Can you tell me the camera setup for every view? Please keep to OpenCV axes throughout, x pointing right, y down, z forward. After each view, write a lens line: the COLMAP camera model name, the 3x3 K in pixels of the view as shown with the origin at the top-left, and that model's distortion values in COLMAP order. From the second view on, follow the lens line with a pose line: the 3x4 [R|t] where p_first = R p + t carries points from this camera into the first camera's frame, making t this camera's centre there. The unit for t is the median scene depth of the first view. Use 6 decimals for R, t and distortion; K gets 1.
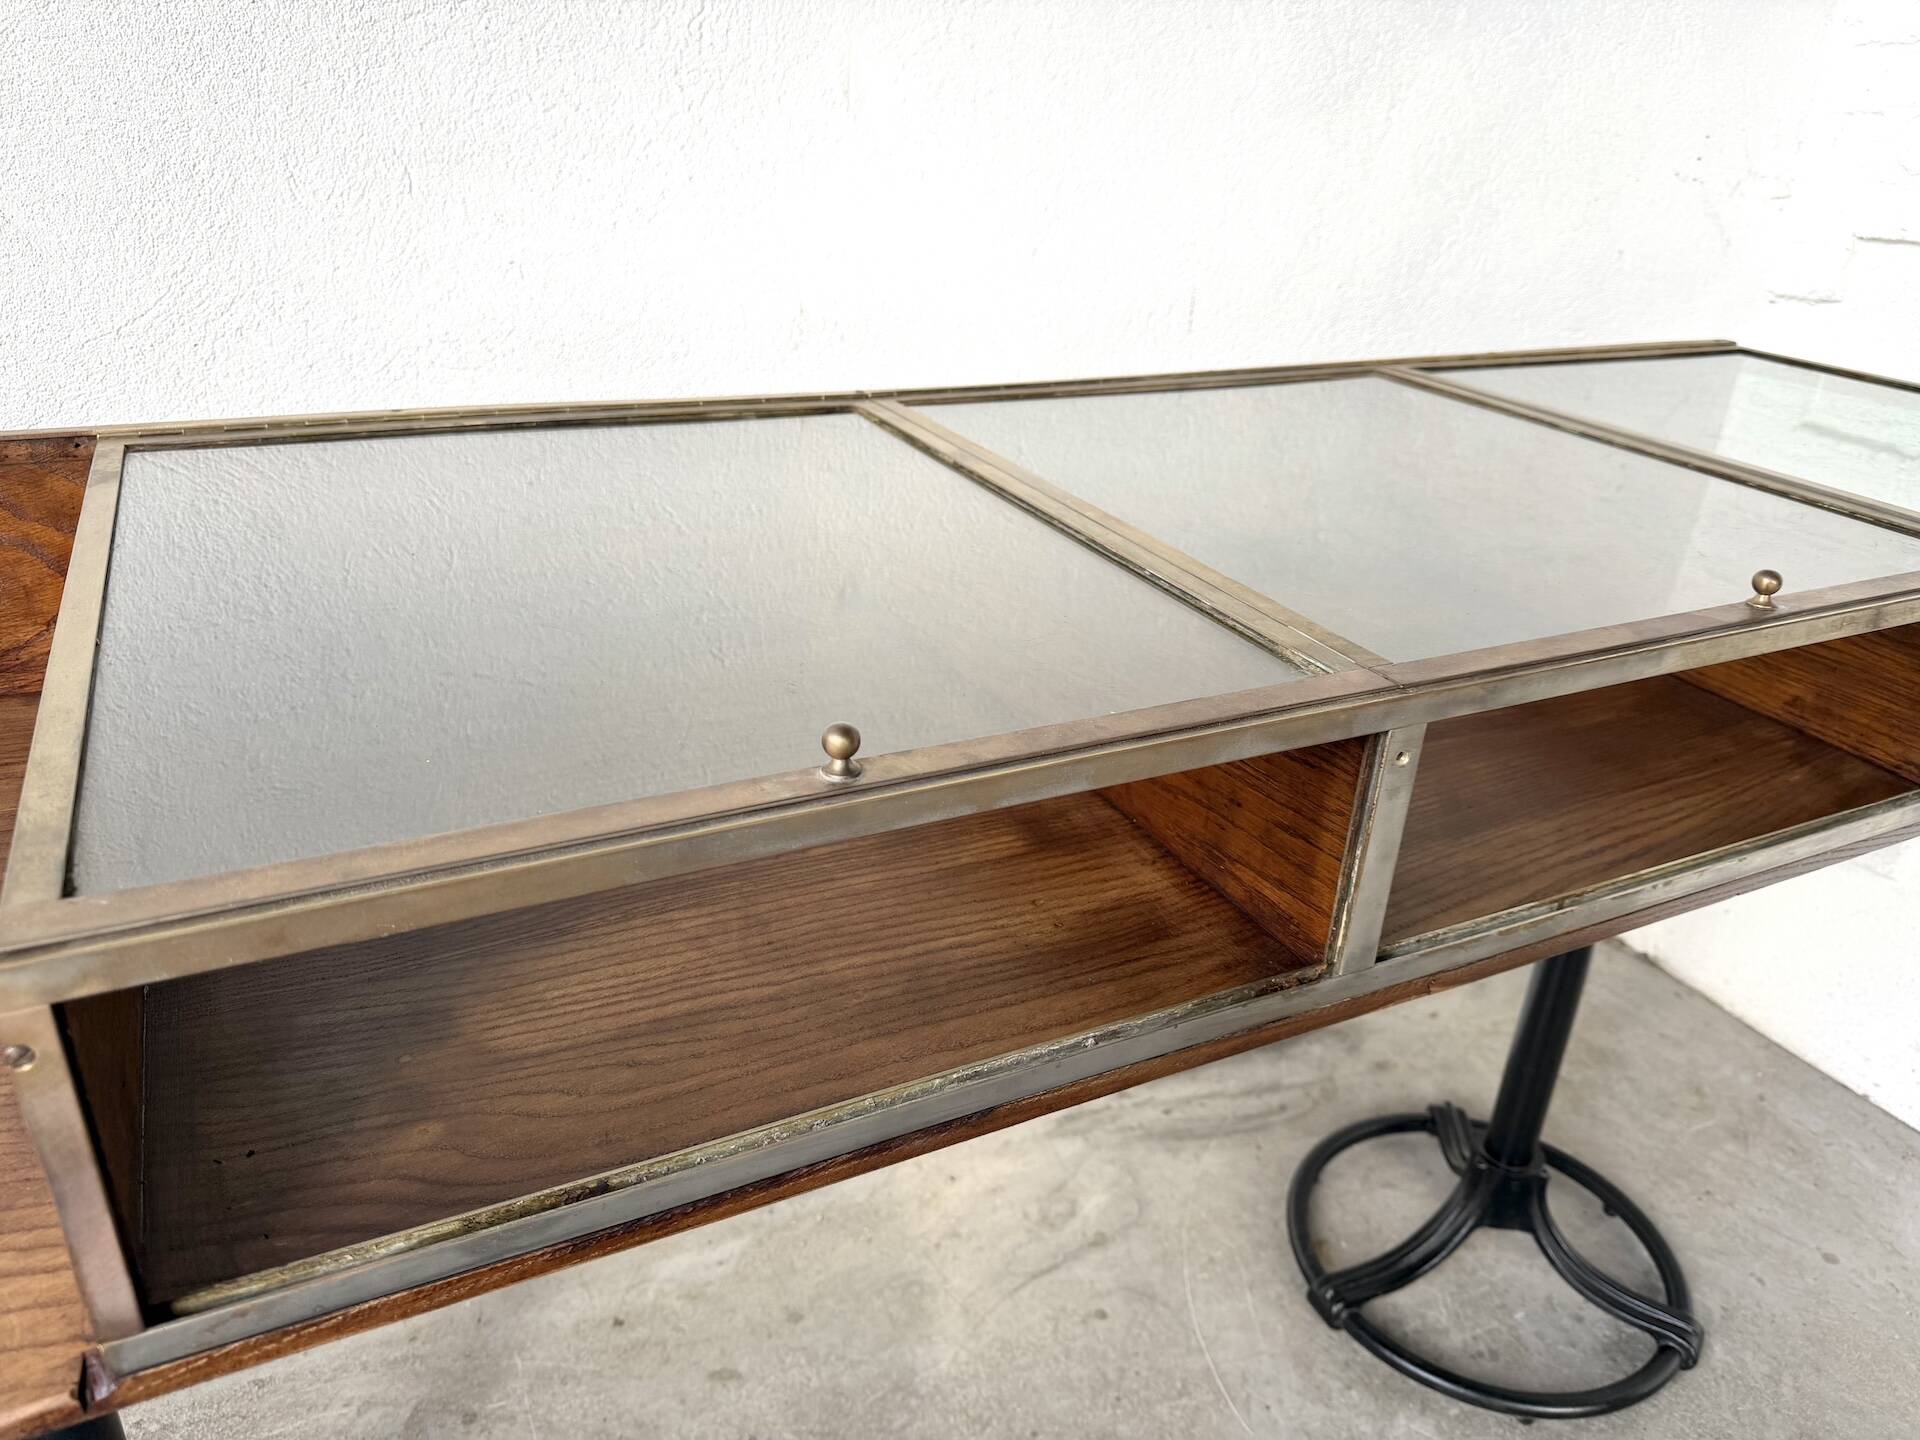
lens RADIAL K [[1369.5, 0, 968.1], [0, 1369.5, 714.9], [0, 0, 1]] dist [0.030085, -0.040515]
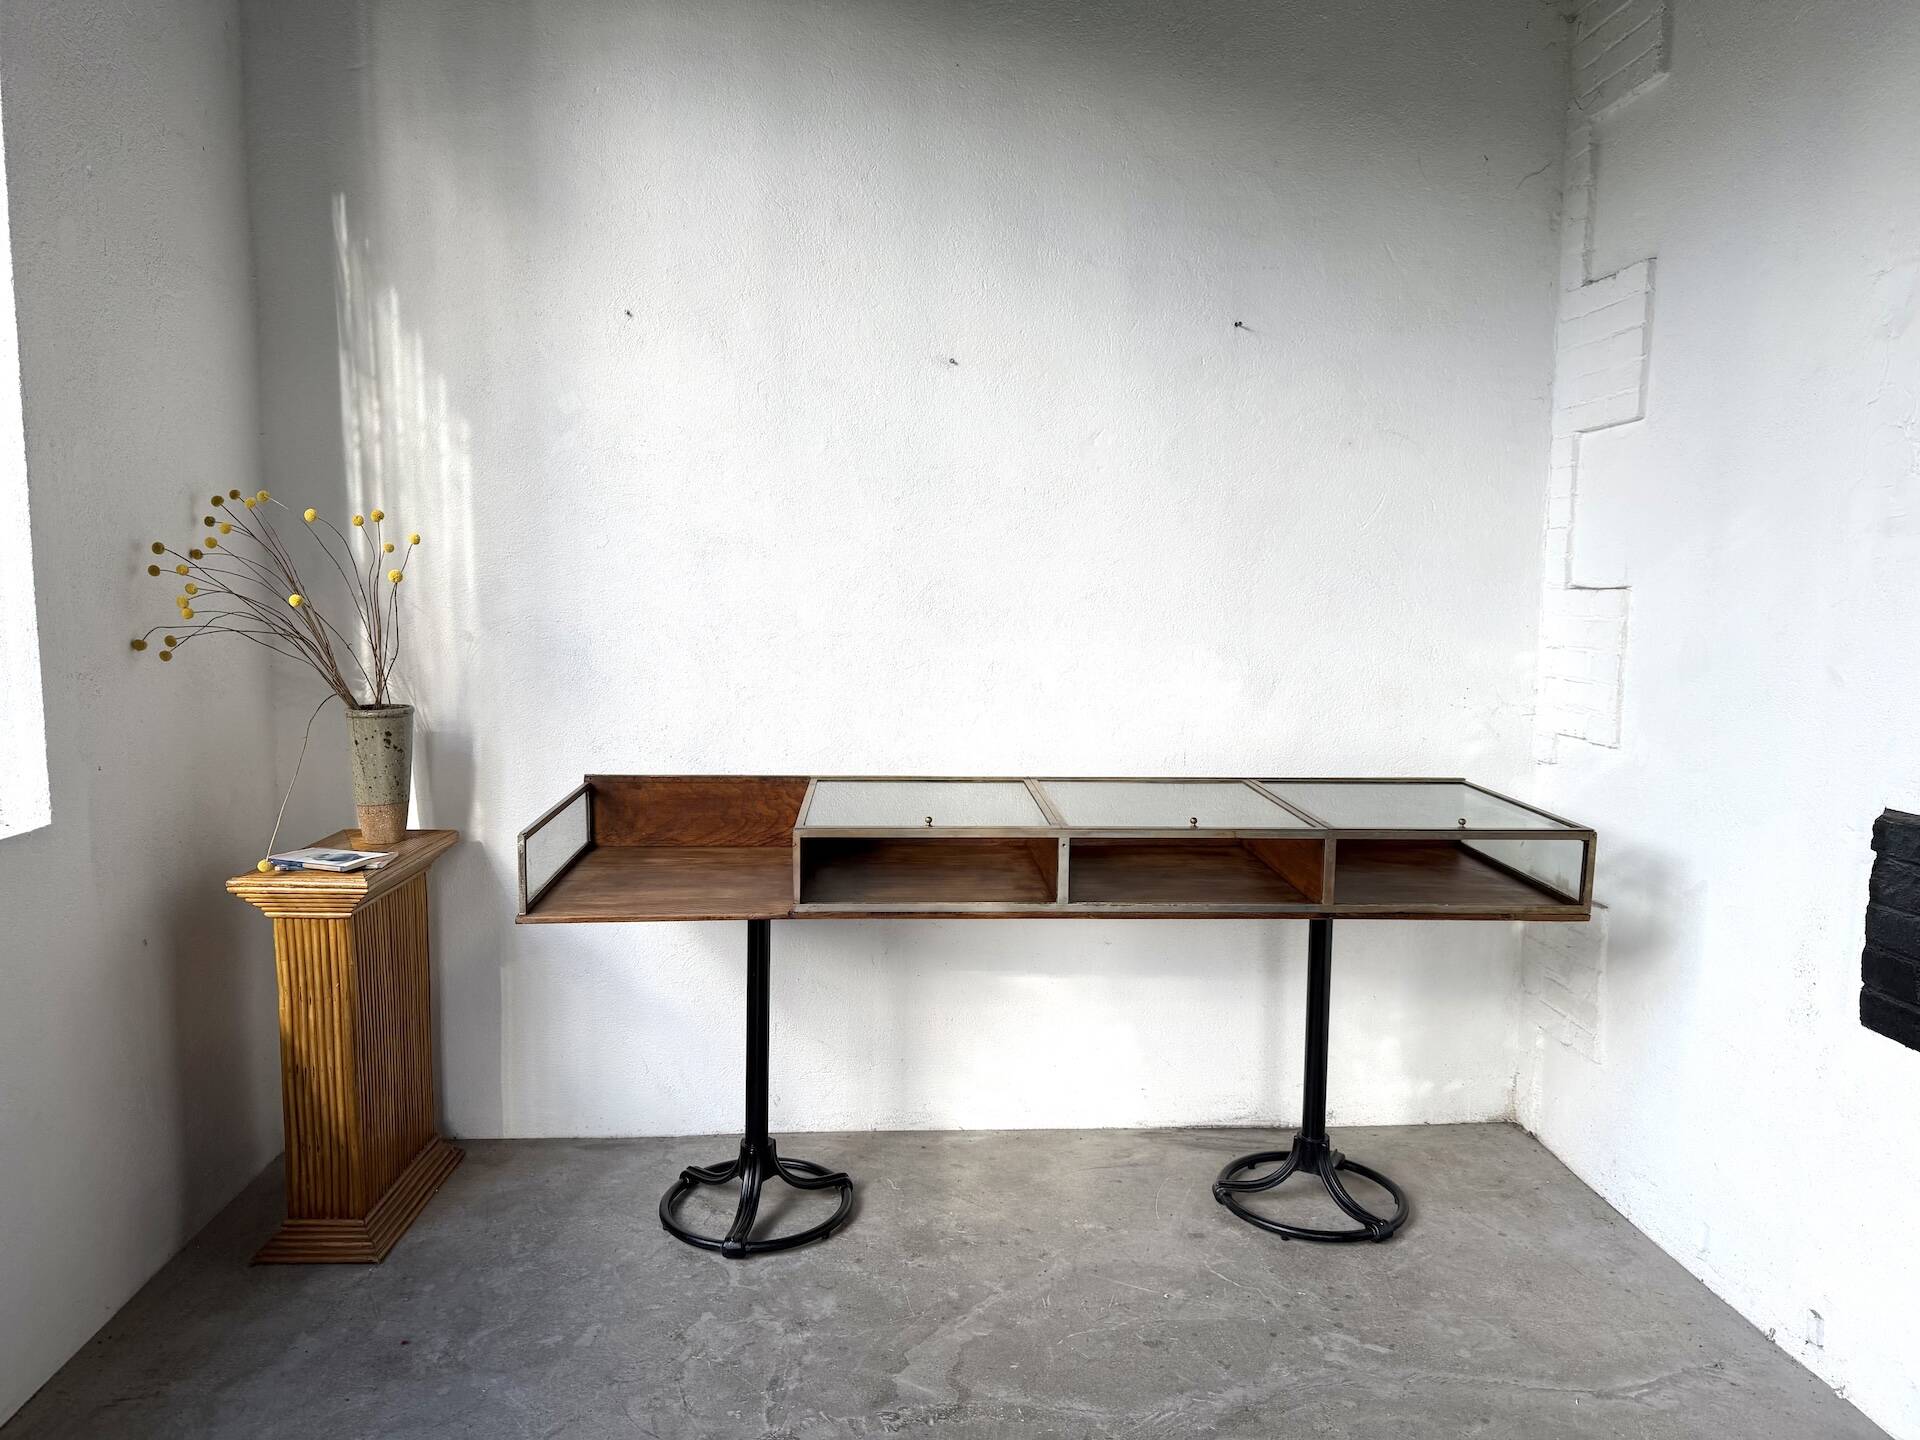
lens RADIAL K [[1369.6, 0, 959.9], [0, 1369.6, 724.2], [0, 0, 1]] dist [0.025135, -0.032948]
pose [[0.914011, 0.011475, -0.405528, 0.797283], [-0.142223, 0.945225, -0.293806, 0.444837], [0.379944, 0.326217, 0.865578, -1.349391]]
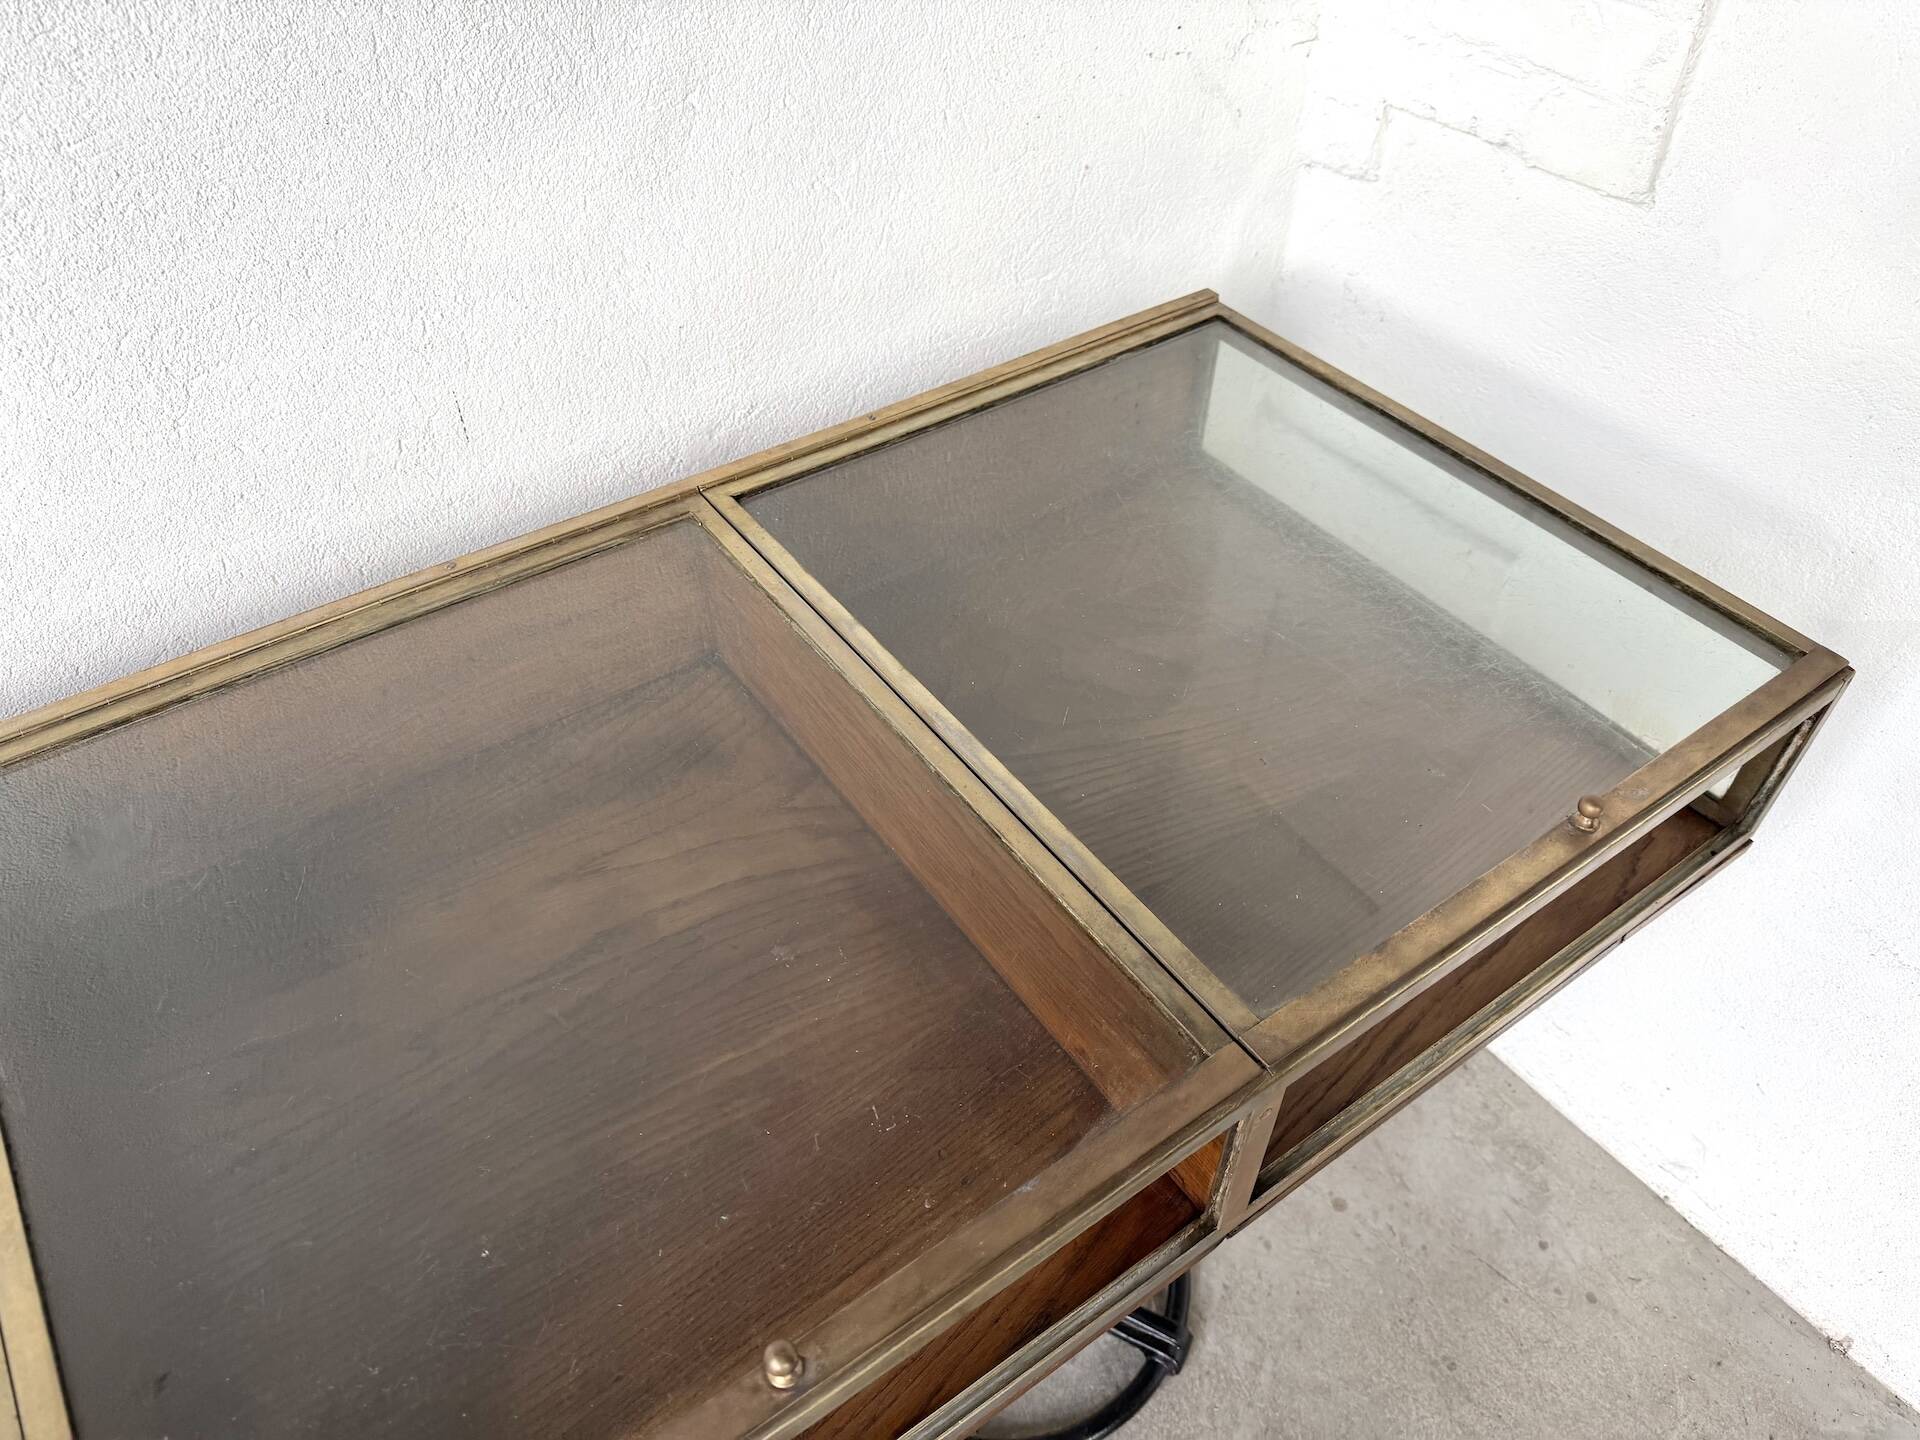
lens RADIAL K [[1369.5, 0, 975.7], [0, 1369.5, 721.8], [0, 0, 1]] dist [0.030085, -0.040515]
pose [[0.988172, -0.129870, 0.081550, 0.358926], [0.095374, 0.936895, 0.336351, -0.364162], [-0.120086, -0.324594, 0.938199, 0.198318]]
